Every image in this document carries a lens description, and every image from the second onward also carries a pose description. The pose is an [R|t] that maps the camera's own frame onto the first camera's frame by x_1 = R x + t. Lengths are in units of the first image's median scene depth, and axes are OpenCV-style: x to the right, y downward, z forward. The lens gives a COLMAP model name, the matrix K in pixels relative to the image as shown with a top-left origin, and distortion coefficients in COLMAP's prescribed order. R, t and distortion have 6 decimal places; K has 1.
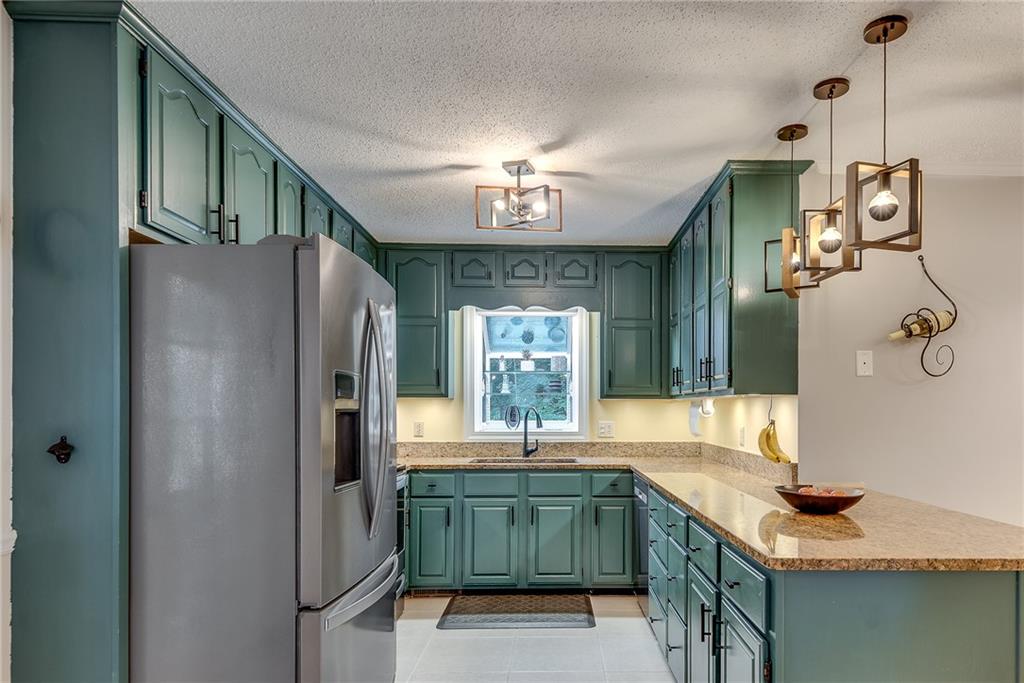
lens RADIAL K [[602.5, 0, 543.3], [0, 602.5, 404.5], [0, 0, 1]] dist [0.003578, 0.000037]
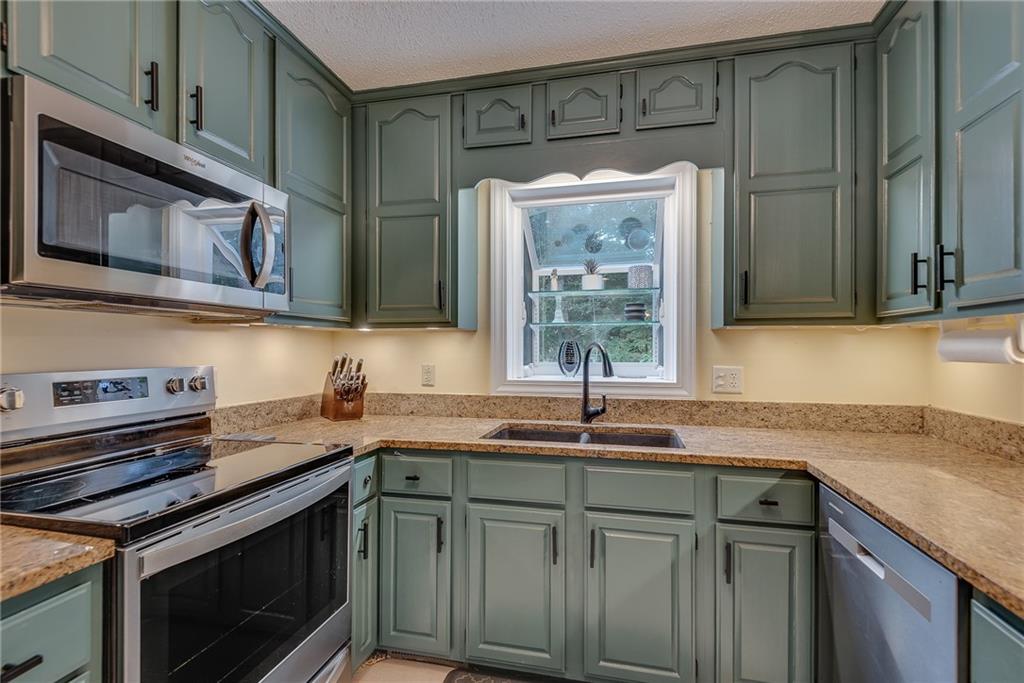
lens RADIAL K [[547.5, 0, 455.0], [0, 547.5, 350.6], [0, 0, 1]] dist [0.055680, -0.041452]
pose [[0.958247, -0.000285, -0.285940, 0.004111], [0.004362, 0.999898, 0.013619, 0.004648], [0.285907, -0.014298, 0.958151, 0.444157]]
